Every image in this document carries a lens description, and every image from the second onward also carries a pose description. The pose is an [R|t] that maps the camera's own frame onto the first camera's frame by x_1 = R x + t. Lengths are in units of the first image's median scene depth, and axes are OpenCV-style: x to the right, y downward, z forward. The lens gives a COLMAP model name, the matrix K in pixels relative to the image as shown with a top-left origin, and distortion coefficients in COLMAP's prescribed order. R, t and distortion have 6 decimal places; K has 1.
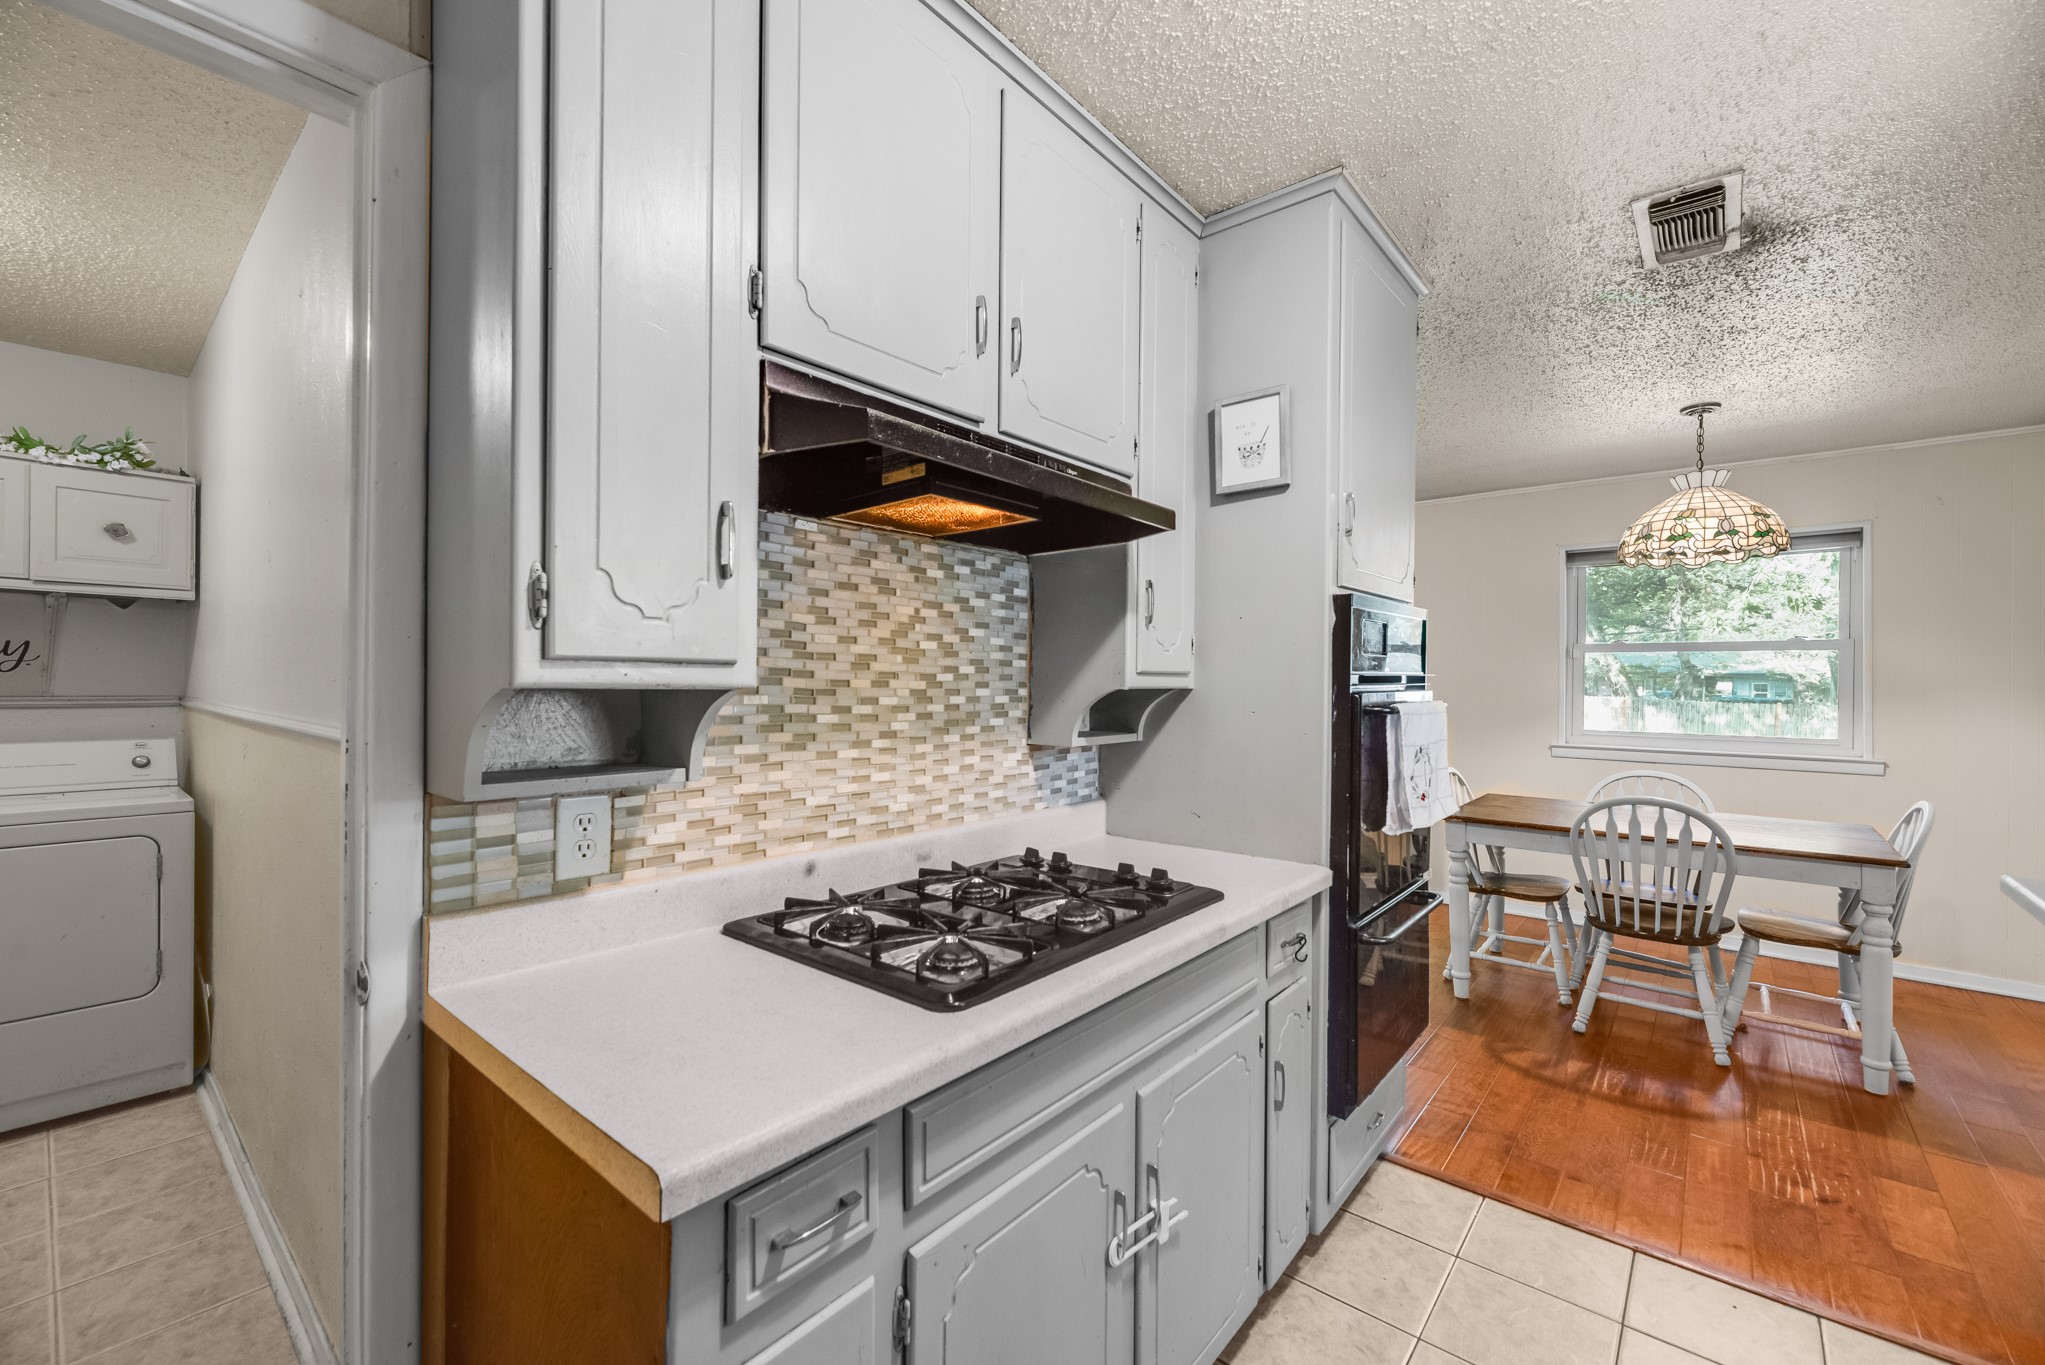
lens RADIAL K [[832.0, 0, 986.1], [0, 832.0, 683.0], [0, 0, 1]] dist [-0.001575, 0.000724]
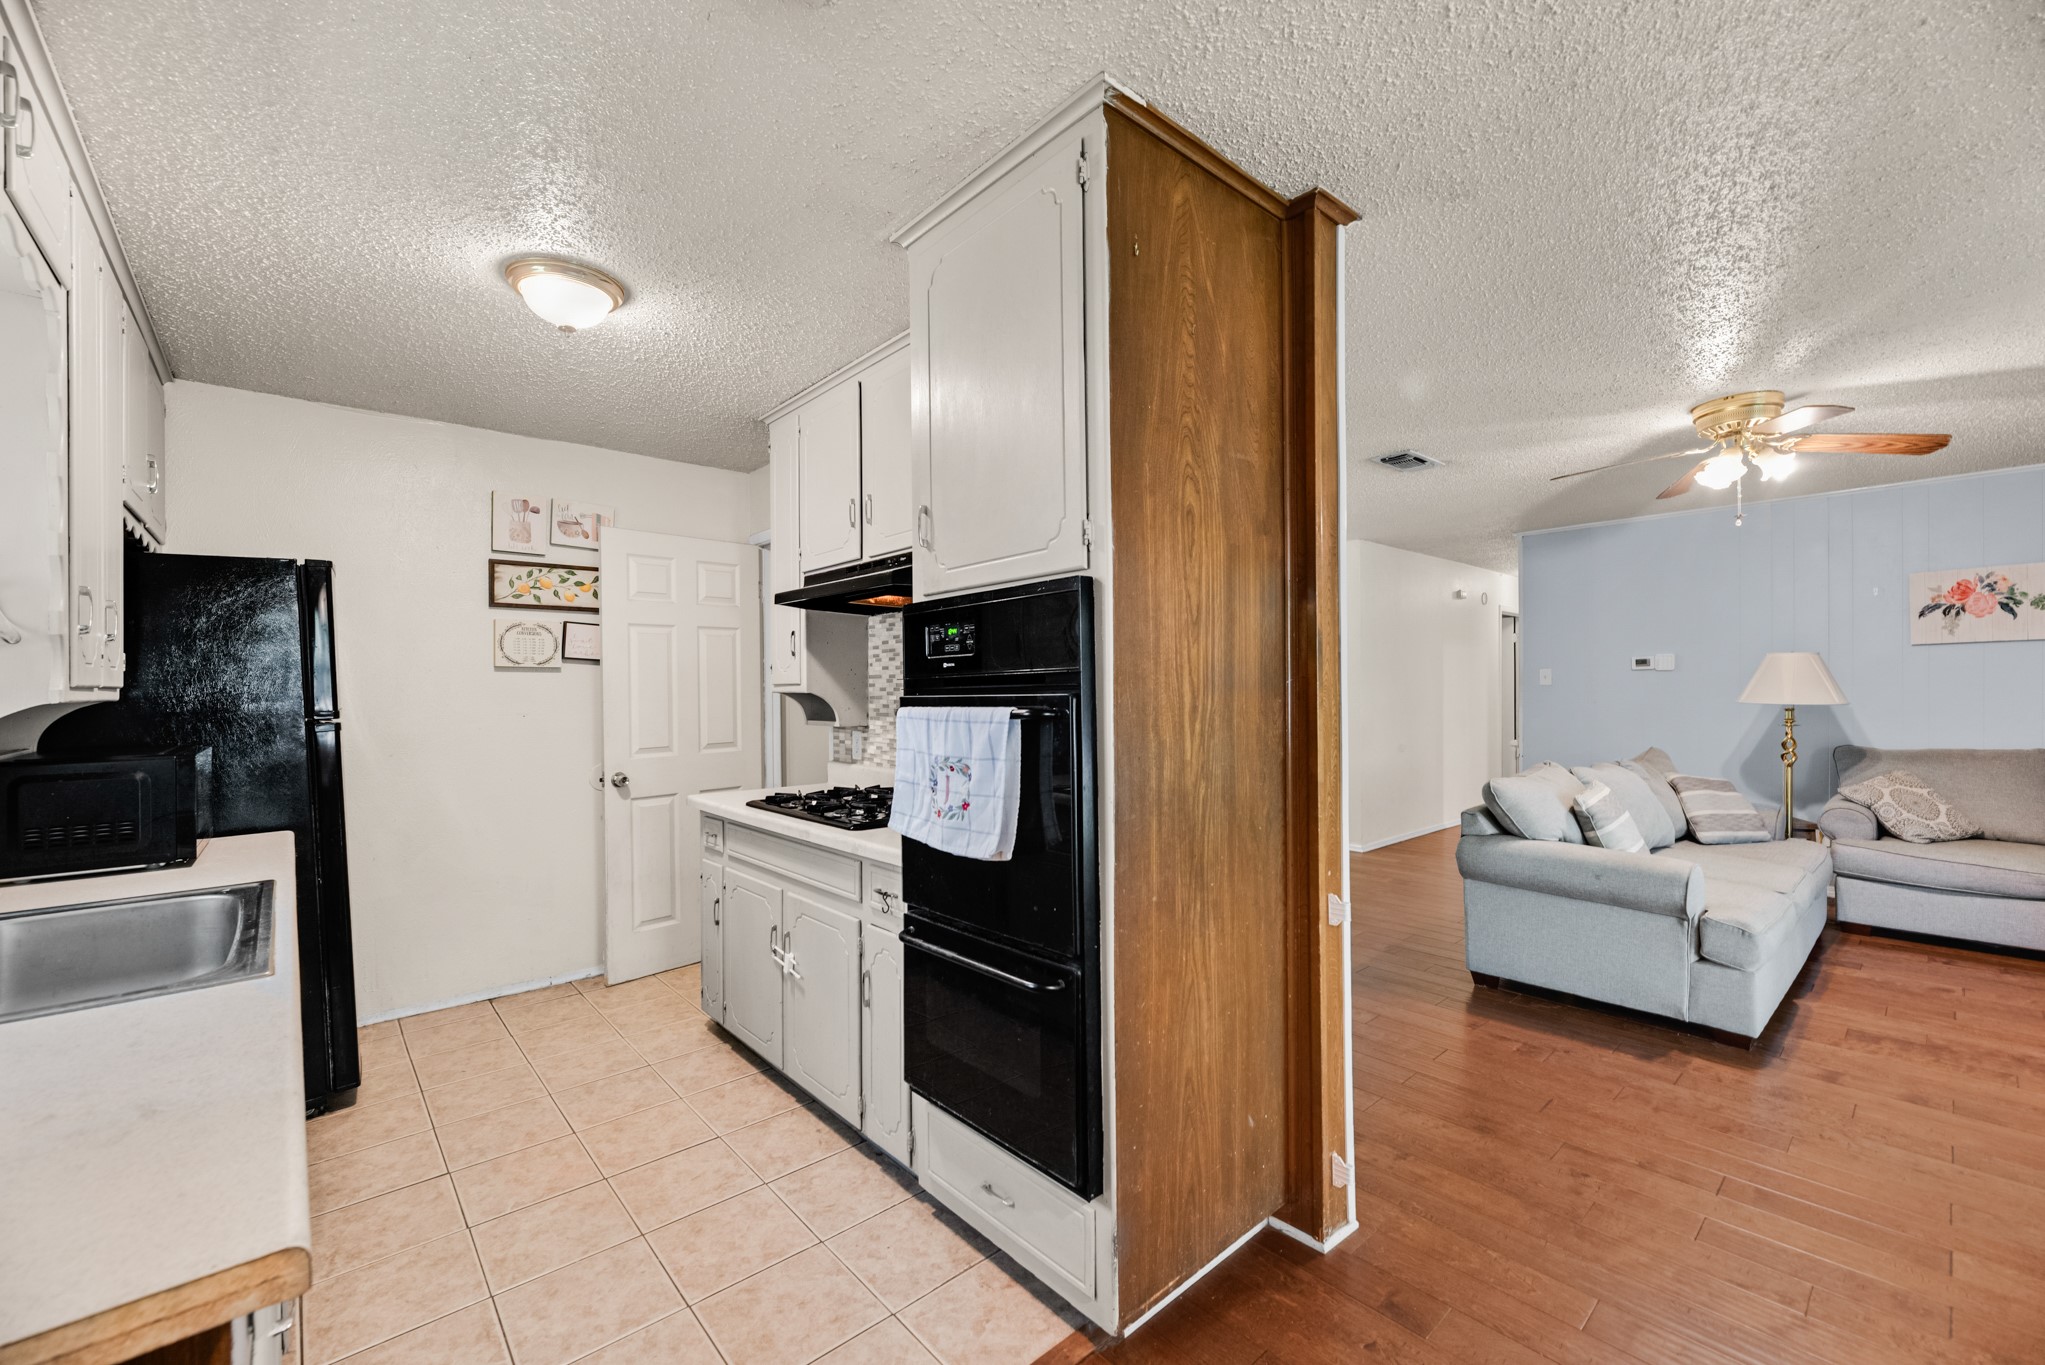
lens RADIAL K [[832.0, 0, 1034.9], [0, 832.0, 685.5], [0, 0, 1]] dist [-0.001575, 0.000724]
pose [[-0.114286, -0.011516, -0.993381, 1.689557], [0.004807, 0.999915, -0.012145, 0.016841], [0.993436, -0.006163, -0.114220, 1.458327]]
